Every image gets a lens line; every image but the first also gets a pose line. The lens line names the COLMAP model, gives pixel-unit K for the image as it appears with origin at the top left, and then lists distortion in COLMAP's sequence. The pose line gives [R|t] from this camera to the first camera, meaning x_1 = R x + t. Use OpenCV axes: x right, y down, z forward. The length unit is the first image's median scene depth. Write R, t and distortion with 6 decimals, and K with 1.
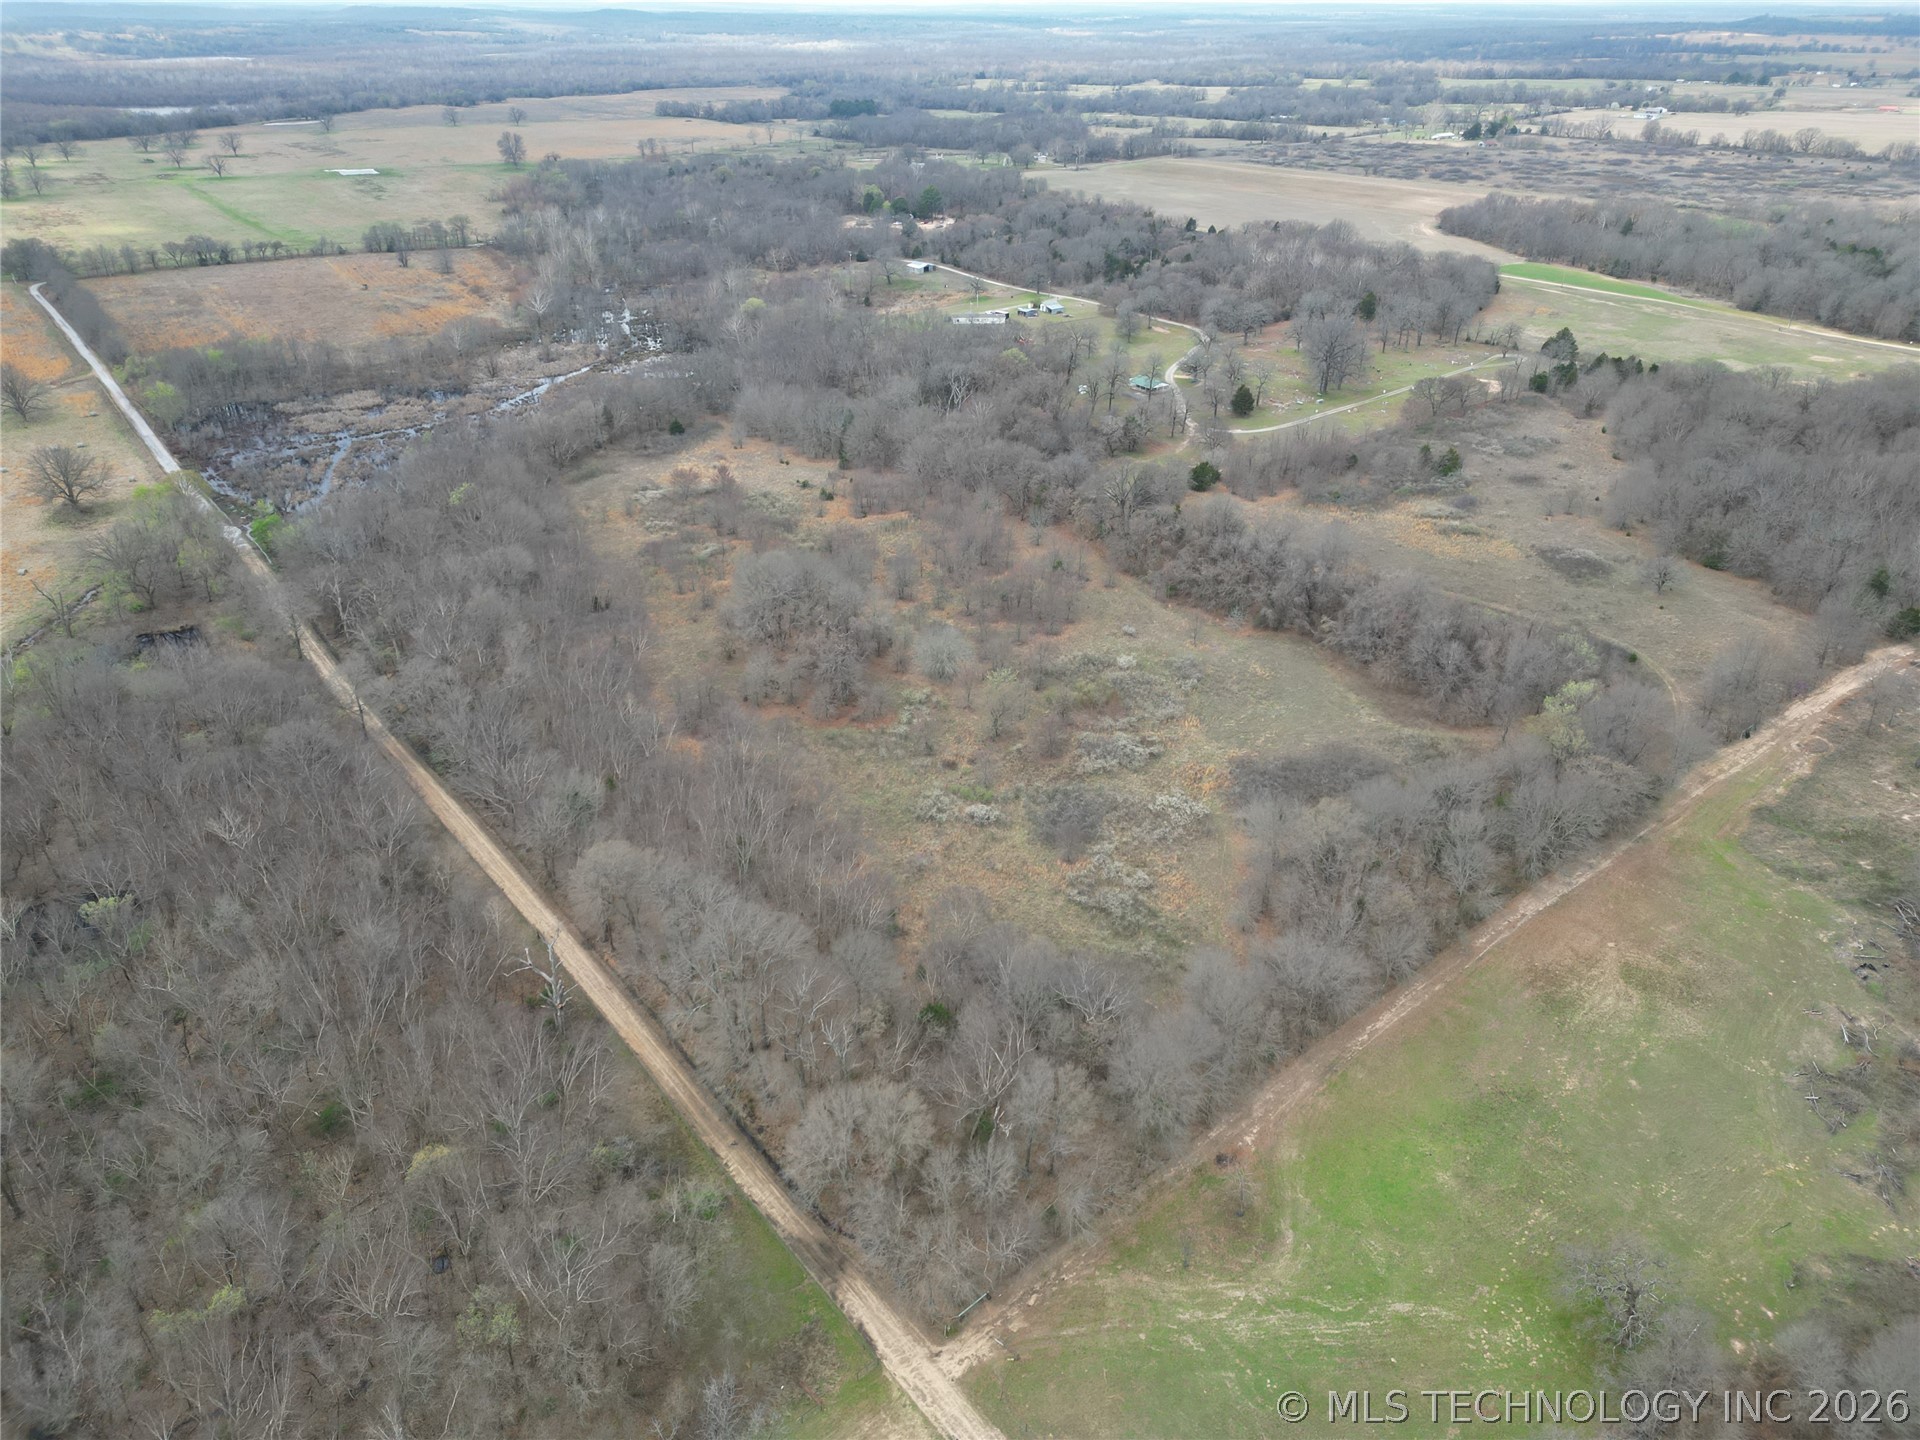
lens RADIAL K [[1337.7, 0, 970.4], [0, 1337.7, 730.5], [0, 0, 1]] dist [0.077628, -0.071179]
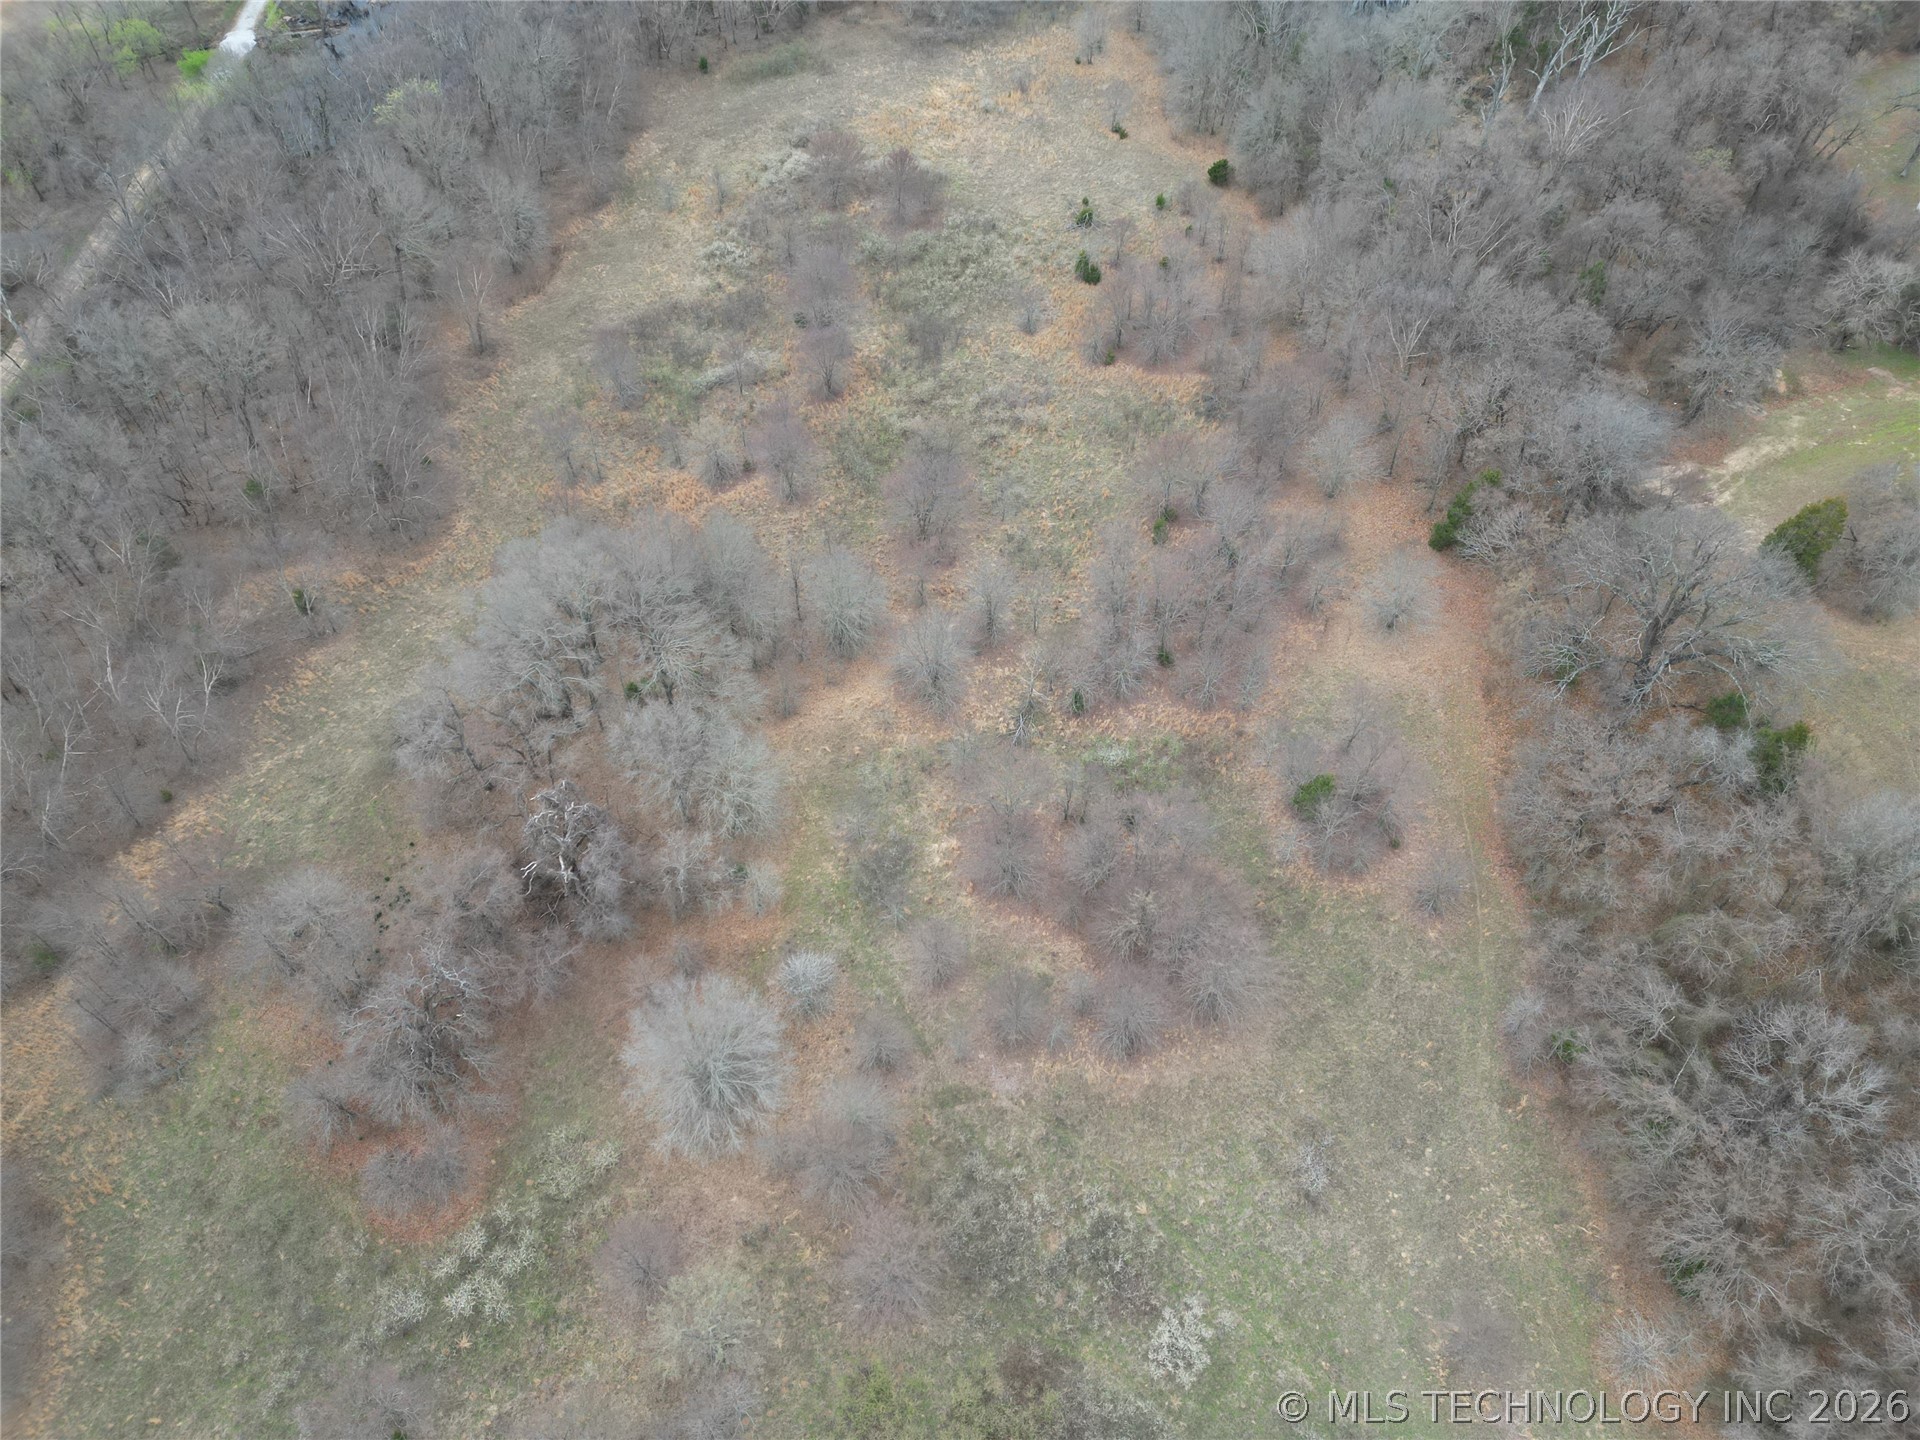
lens RADIAL K [[1337.7, 0, 964.4], [0, 1337.7, 737.9], [0, 0, 1]] dist [0.077628, -0.071179]
pose [[0.822867, 0.436424, -0.363901, 0.055643], [-0.262002, 0.859670, 0.438546, -0.131191], [0.504226, -0.265522, 0.821738, 0.315495]]
